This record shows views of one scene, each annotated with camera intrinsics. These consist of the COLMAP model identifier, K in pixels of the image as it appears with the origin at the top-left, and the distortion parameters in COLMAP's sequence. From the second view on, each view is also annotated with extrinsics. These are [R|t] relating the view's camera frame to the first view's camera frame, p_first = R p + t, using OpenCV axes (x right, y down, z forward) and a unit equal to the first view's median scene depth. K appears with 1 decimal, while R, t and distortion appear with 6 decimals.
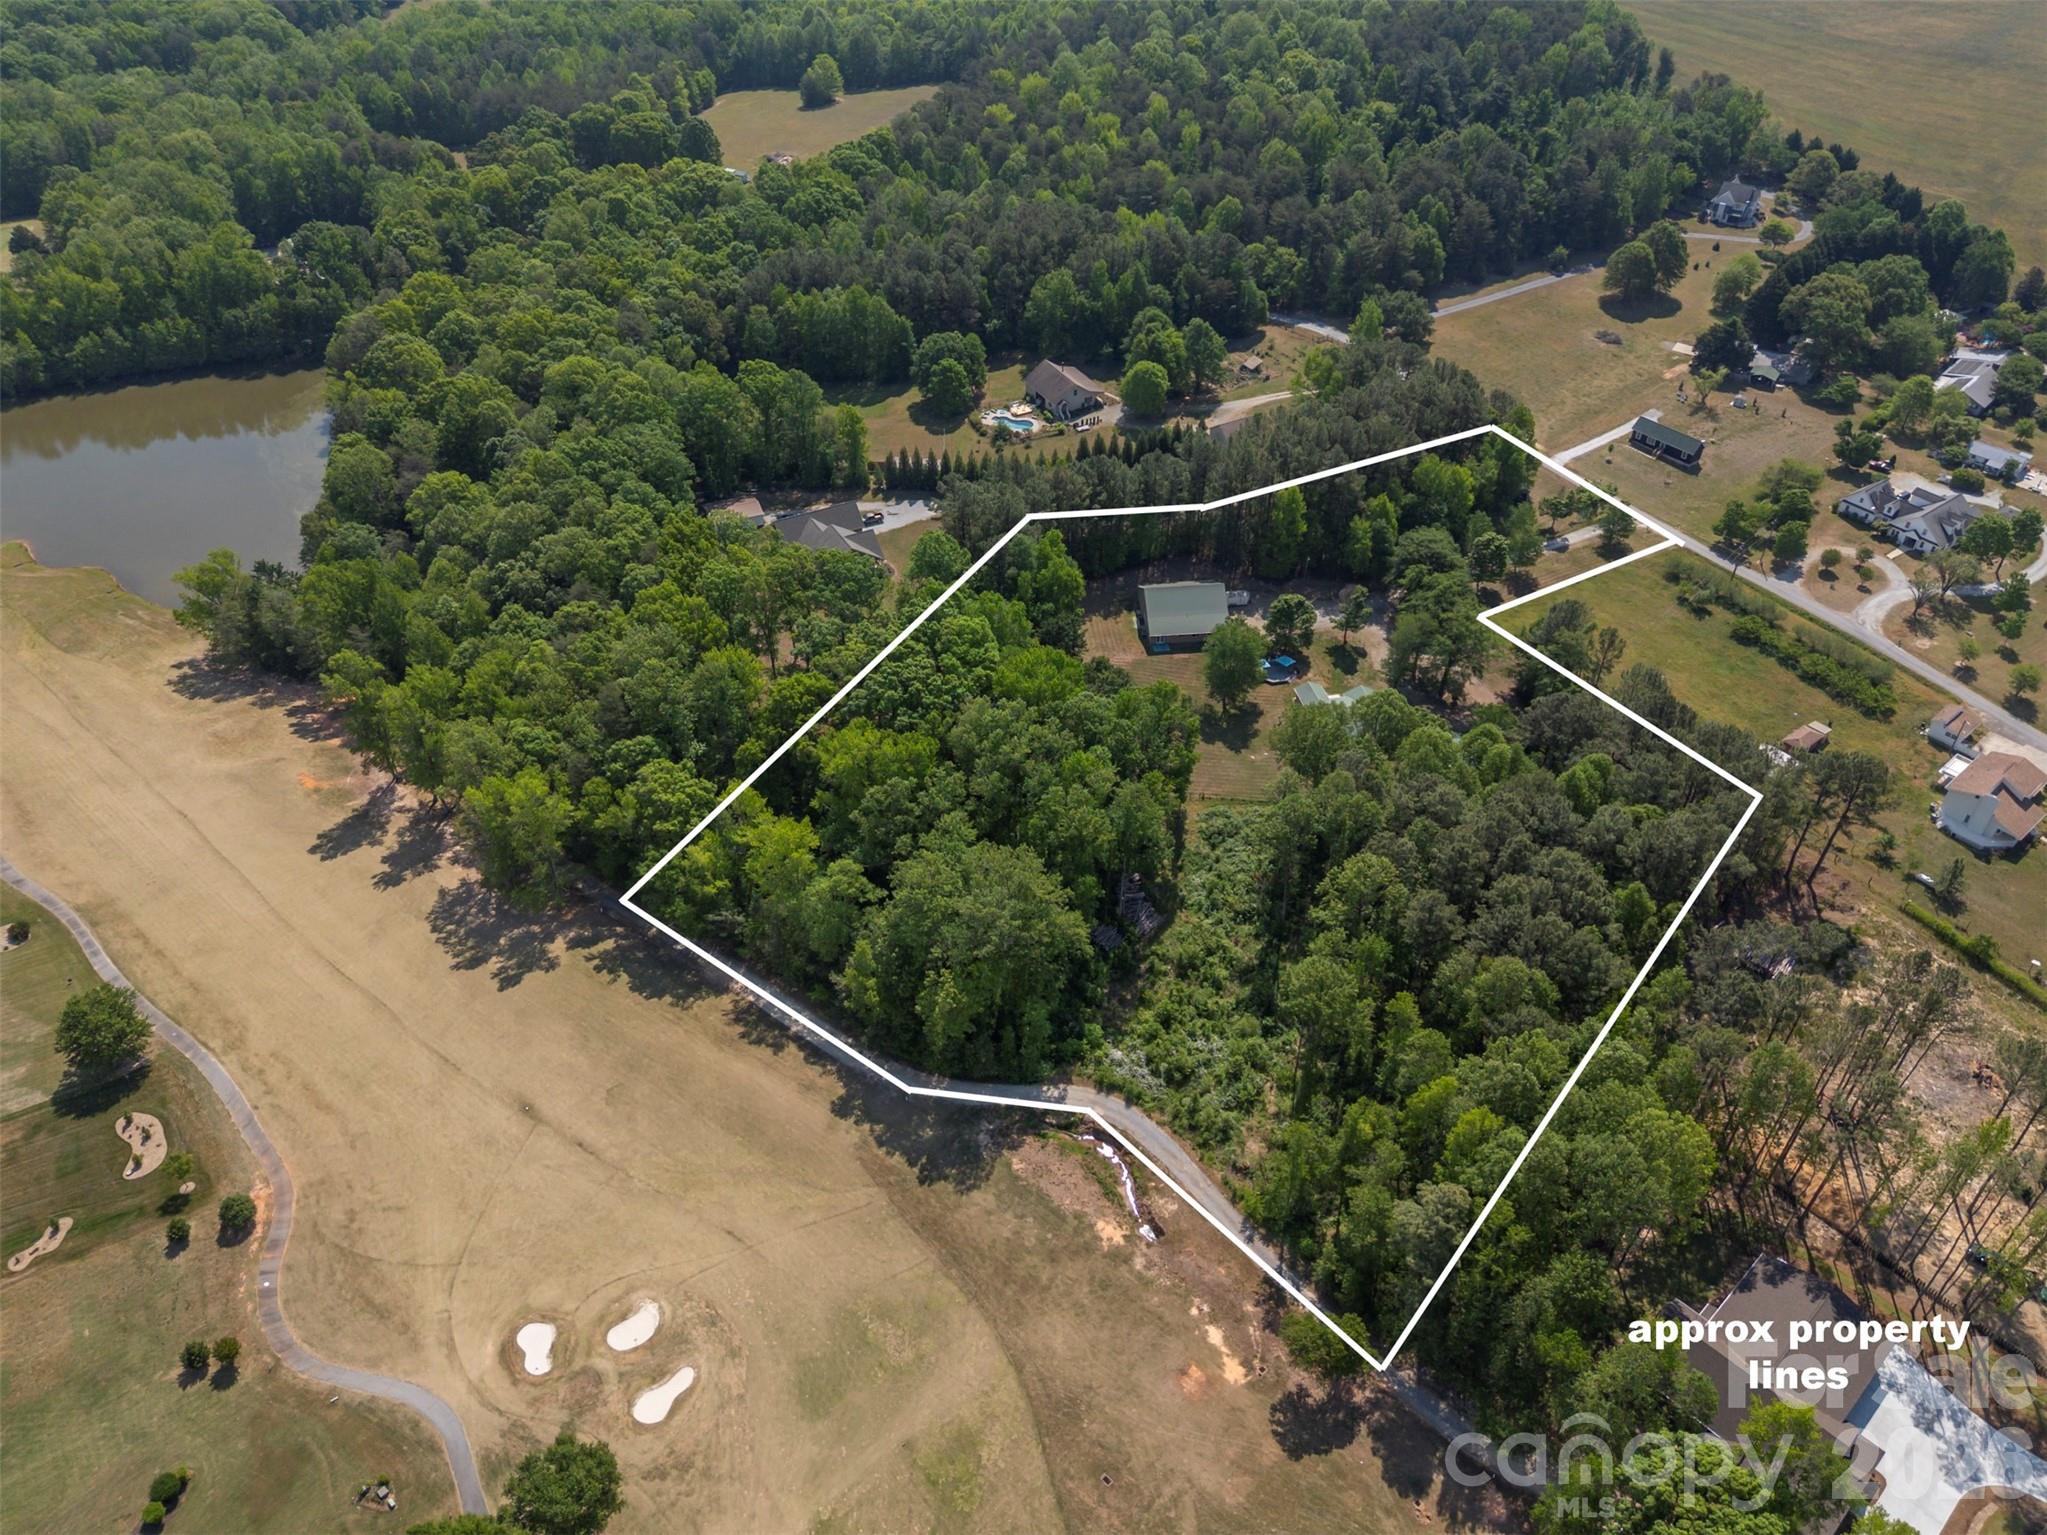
lens RADIAL K [[1546.2, 0, 1014.4], [0, 1546.2, 771.9], [0, 0, 1]] dist [0.066097, -0.056221]
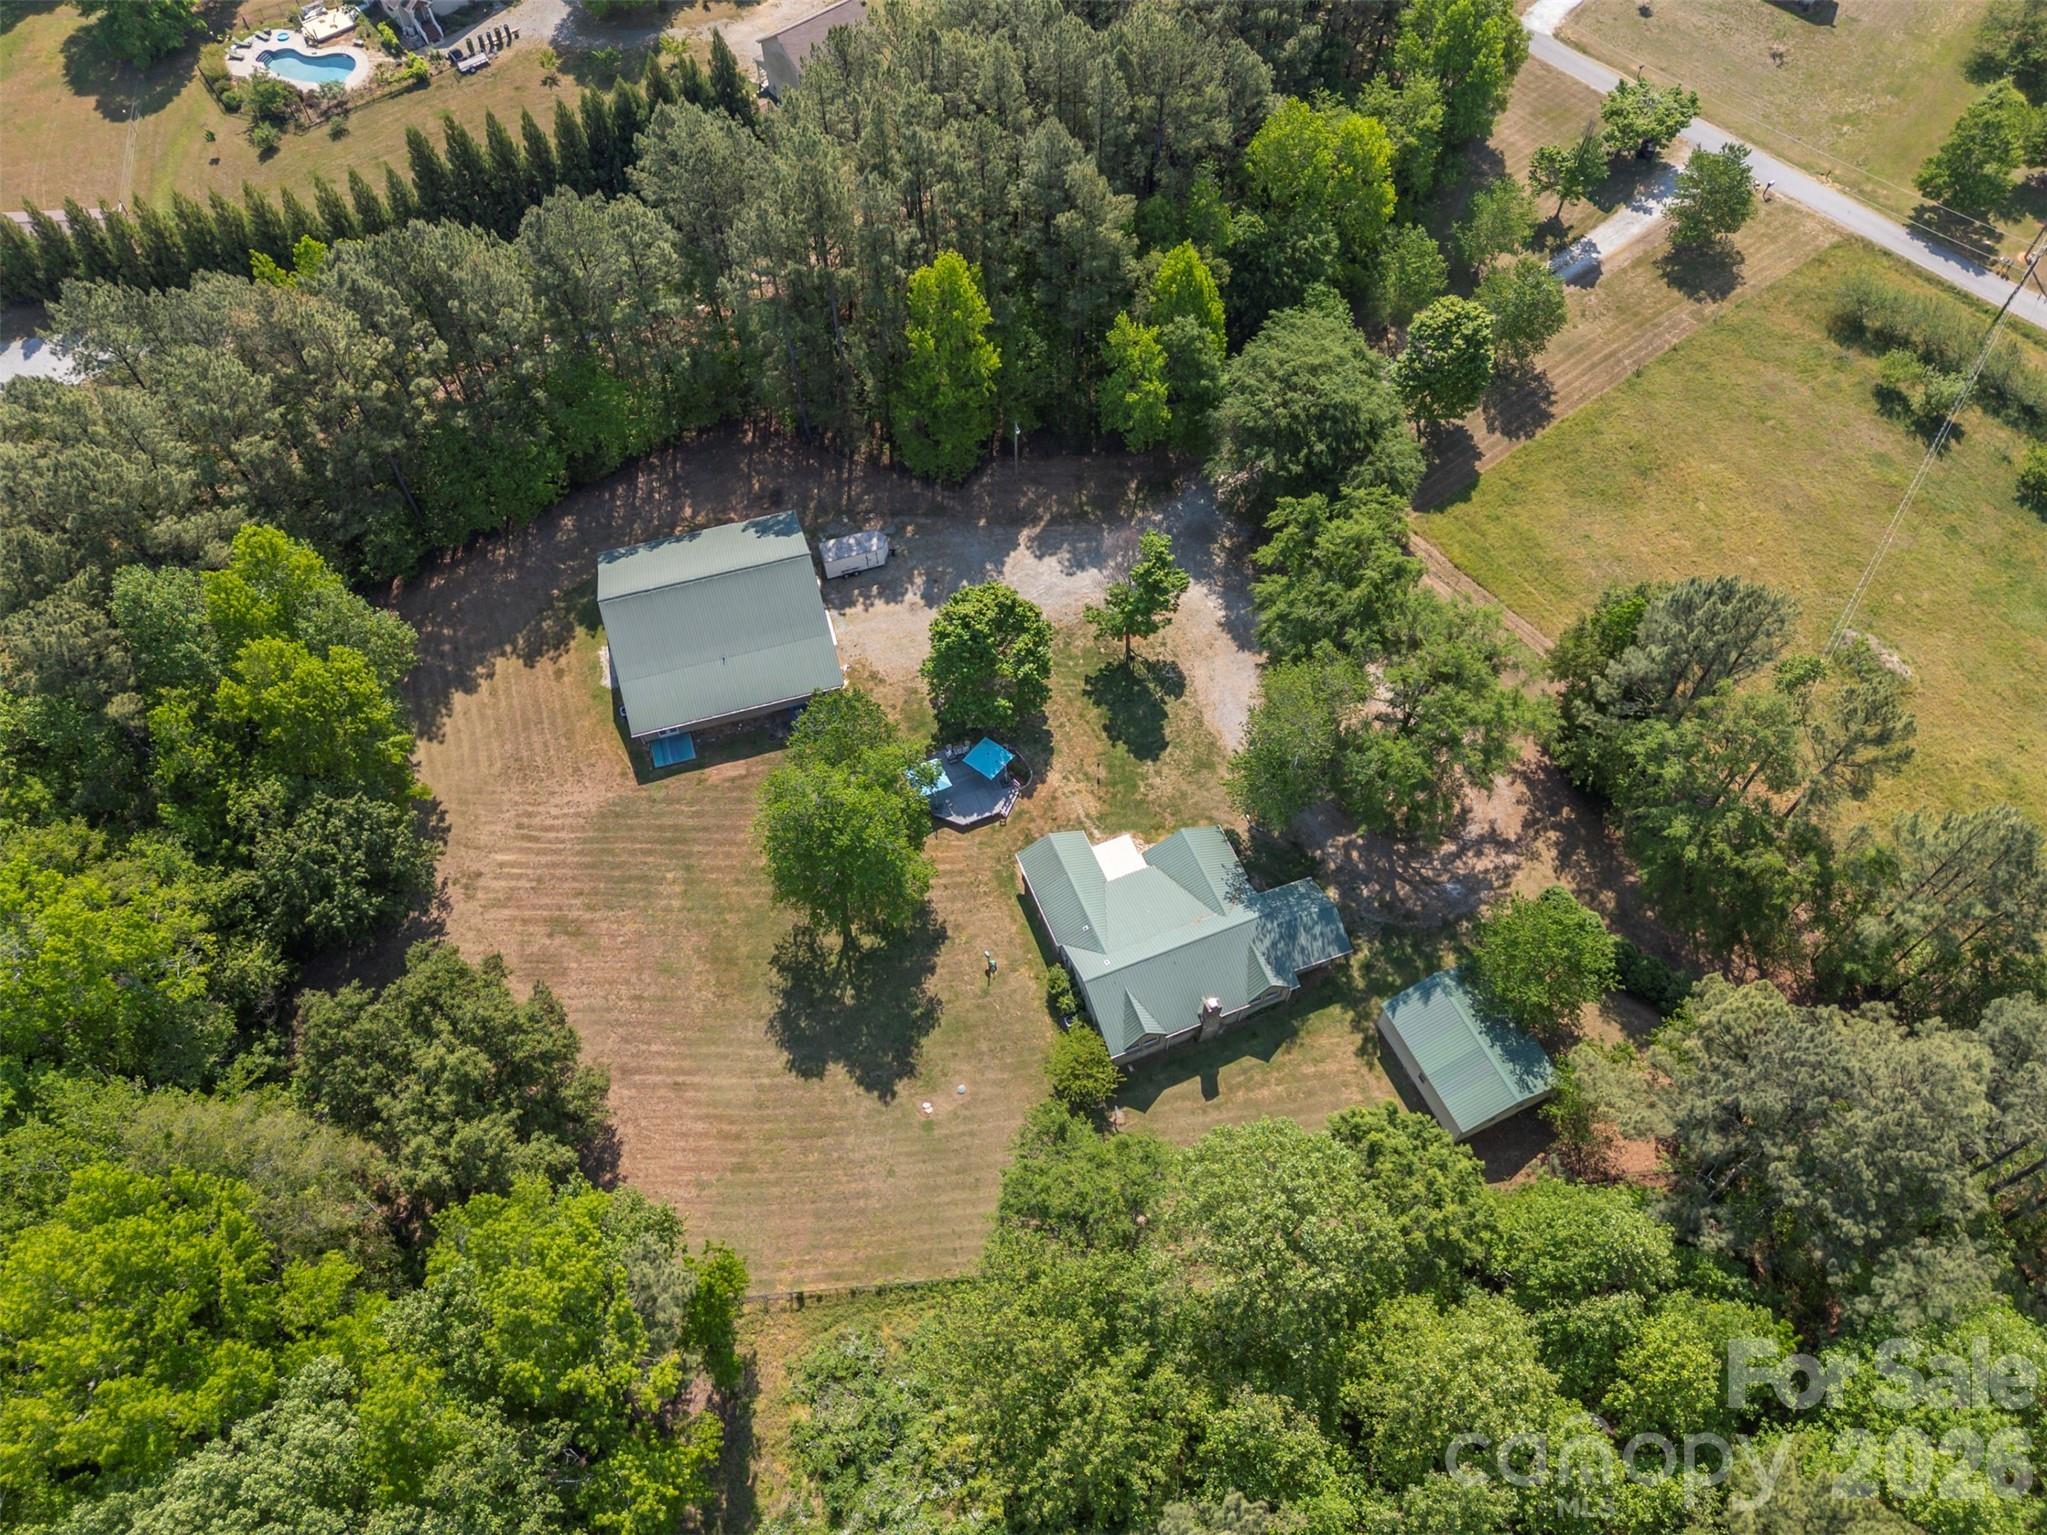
lens RADIAL K [[1546.2, 0, 1021.7], [0, 1546.2, 764.4], [0, 0, 1]] dist [0.066097, -0.056221]
pose [[0.981267, -0.168782, 0.092887, 0.144369], [0.131754, 0.939691, 0.315628, -0.188702], [-0.140557, -0.297477, 0.944326, 0.619288]]
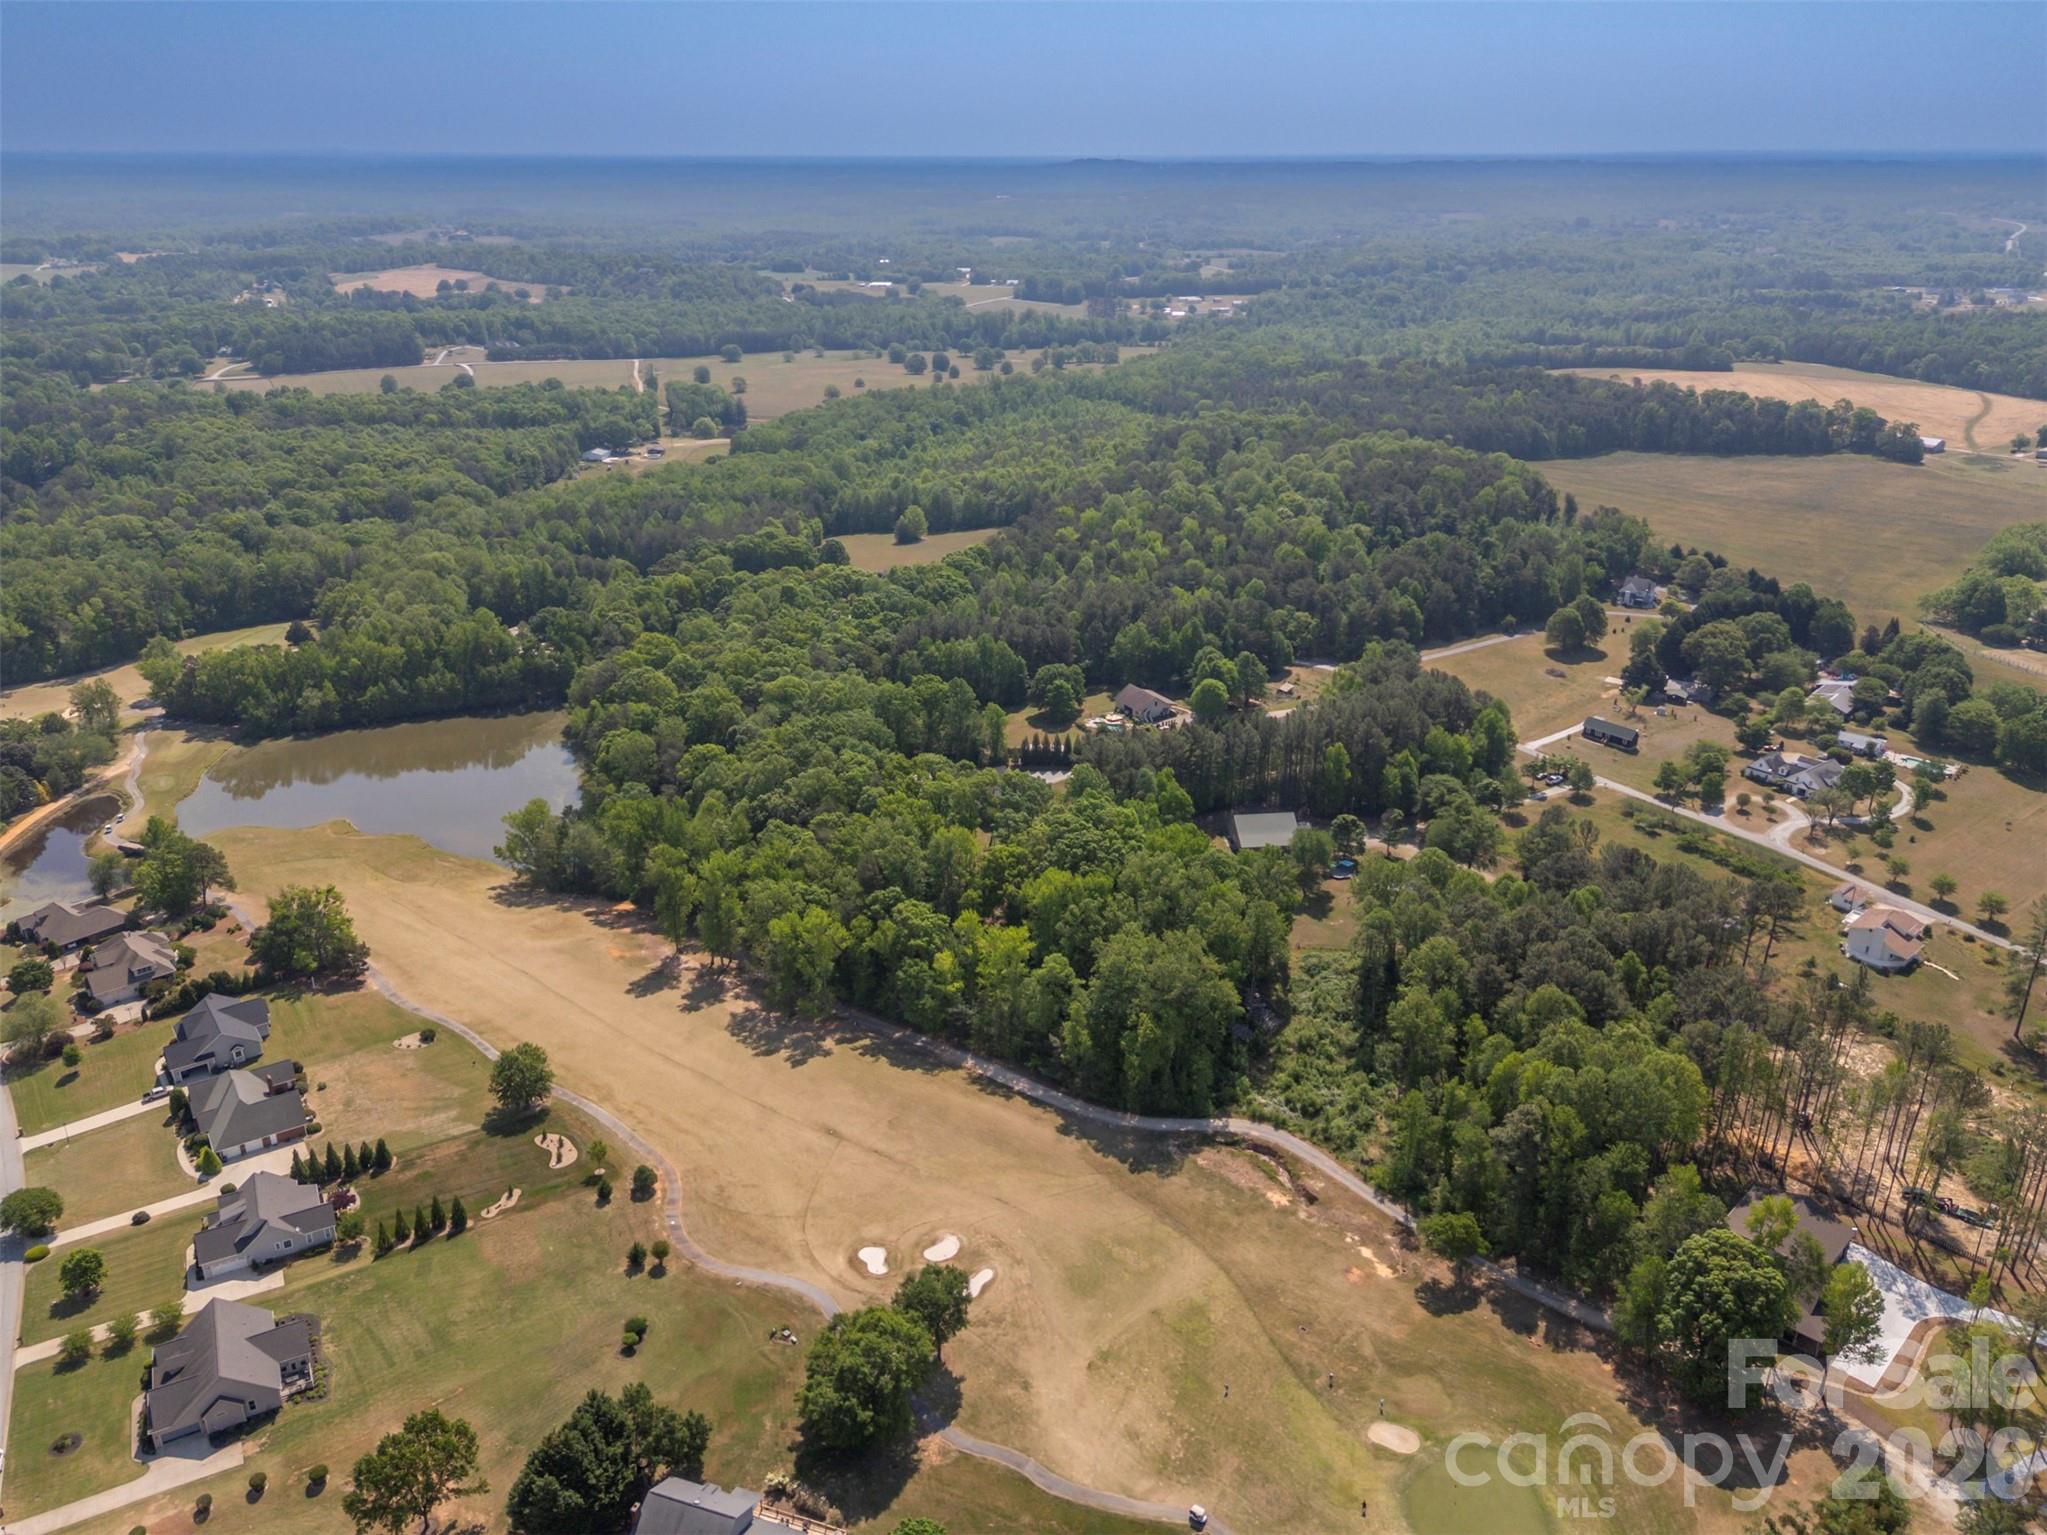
lens RADIAL K [[1546.2, 0, 1016.9], [0, 1546.2, 750.8], [0, 0, 1]] dist [0.066097, -0.056221]
pose [[0.999688, -0.009000, 0.023315, -0.133696], [0.015689, 0.952175, -0.305149, 0.232015], [-0.019454, 0.305420, 0.952019, -0.279056]]
